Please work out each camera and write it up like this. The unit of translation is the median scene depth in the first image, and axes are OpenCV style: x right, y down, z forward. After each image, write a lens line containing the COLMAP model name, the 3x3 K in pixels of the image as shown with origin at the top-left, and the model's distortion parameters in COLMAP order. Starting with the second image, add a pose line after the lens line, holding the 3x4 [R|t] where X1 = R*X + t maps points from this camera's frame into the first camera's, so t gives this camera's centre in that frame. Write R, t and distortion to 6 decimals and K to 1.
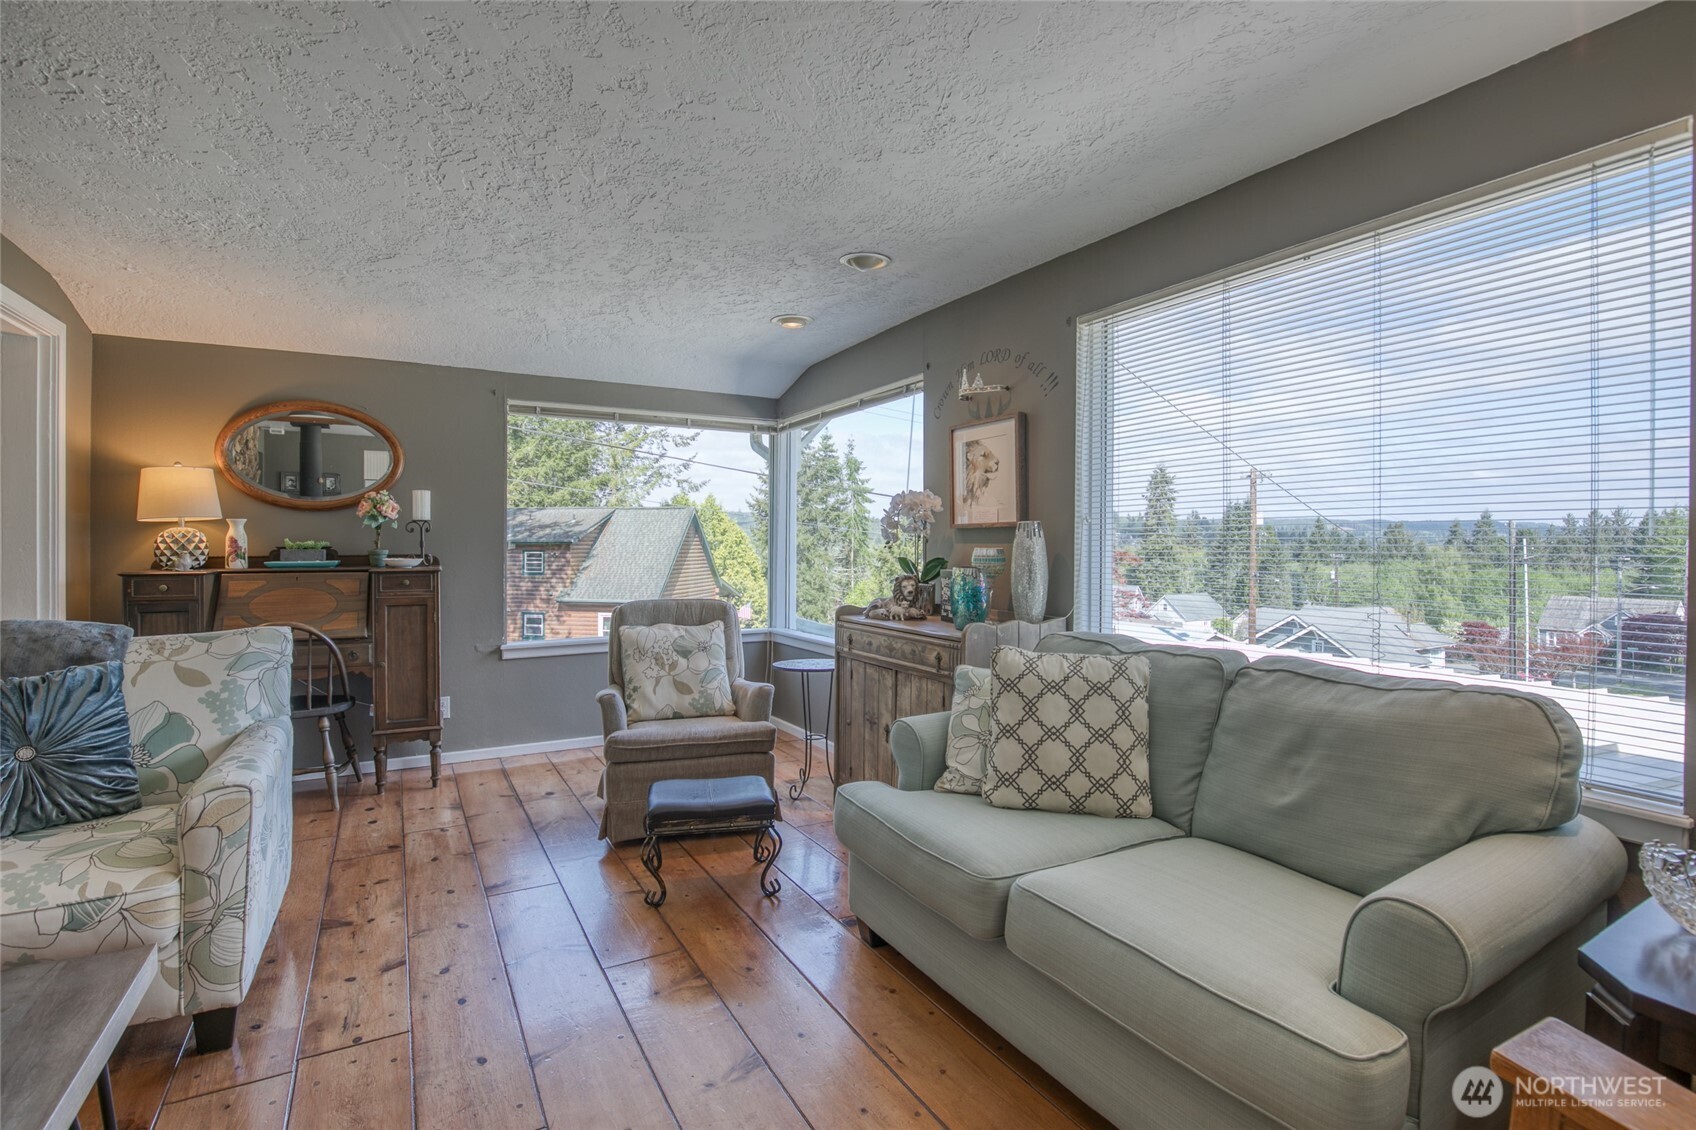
lens RADIAL K [[801.8, 0, 845.3], [0, 801.8, 543.8], [0, 0, 1]] dist [-0.033568, 0.000400]
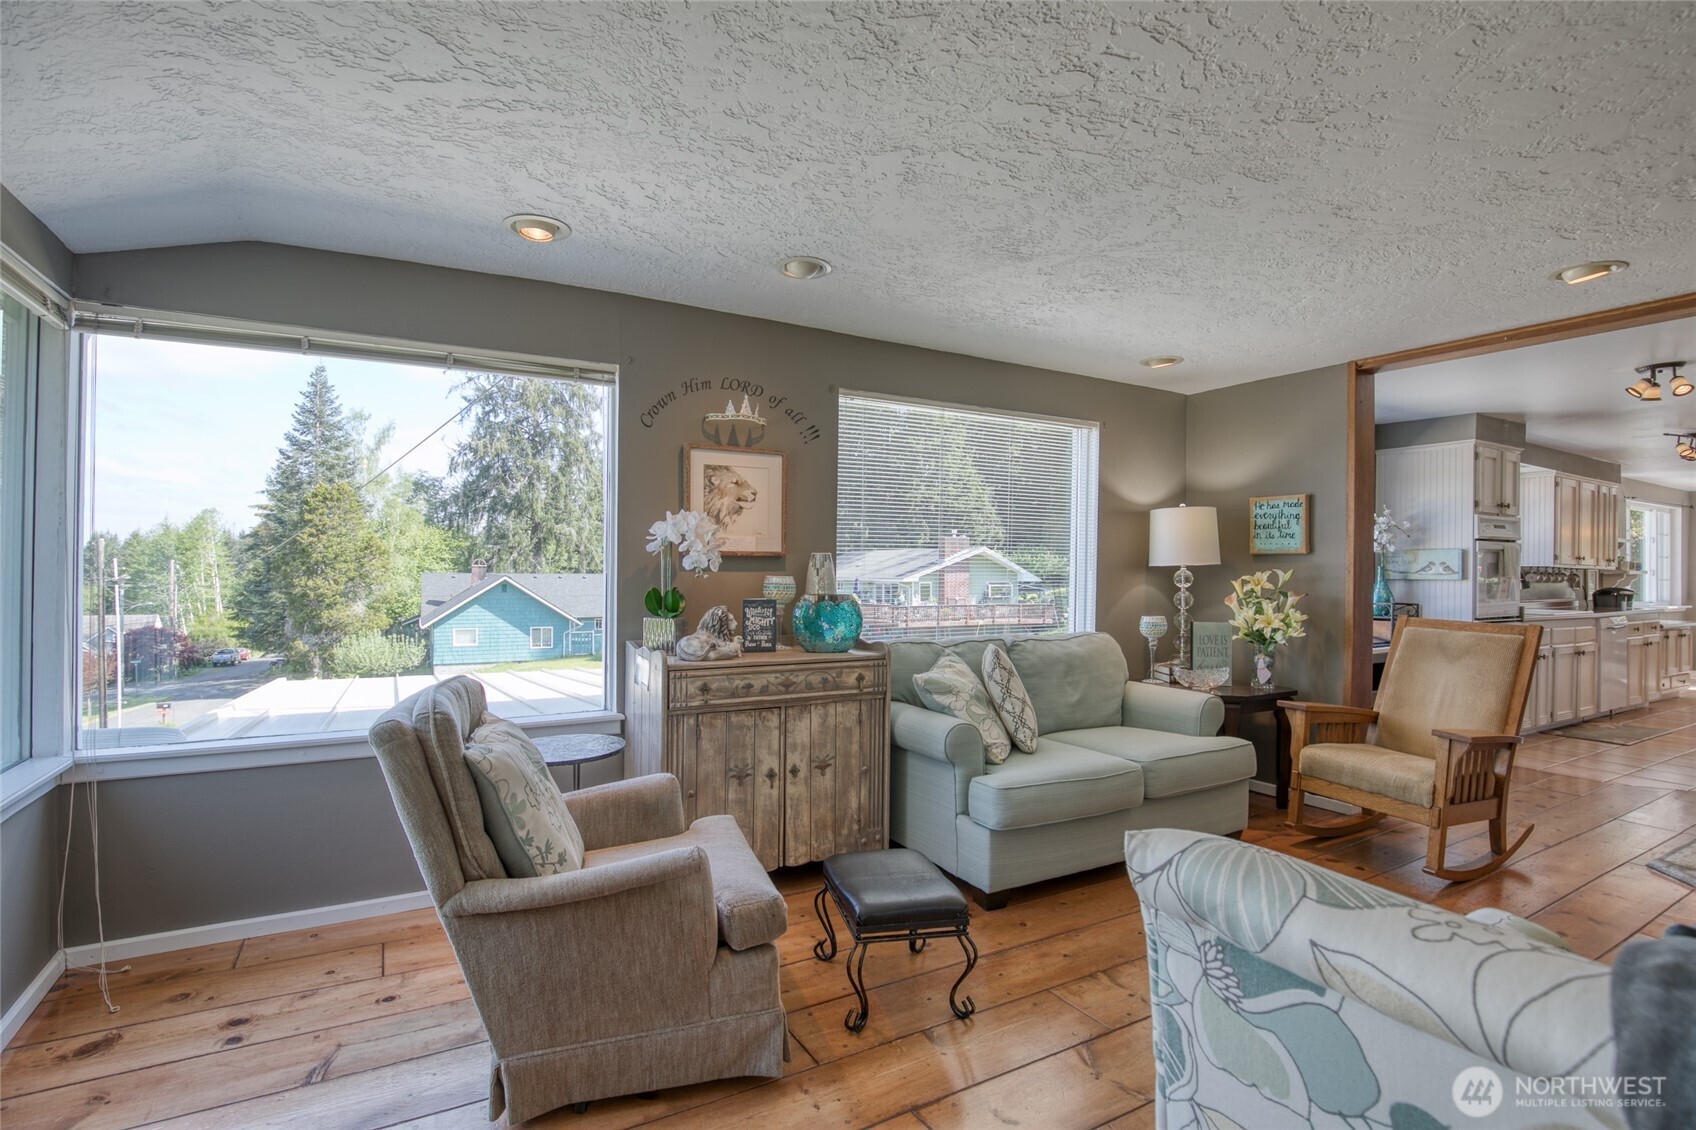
lens RADIAL K [[777.3, 0, 848.0], [0, 777.3, 565.0], [0, 0, 1]] dist [-0.023479, 0.000749]
pose [[0.014026, 0.005147, 0.999888, -0.805898], [-0.010620, 0.999931, -0.004998, -0.005510], [-0.999845, -0.010549, 0.014080, 0.863584]]
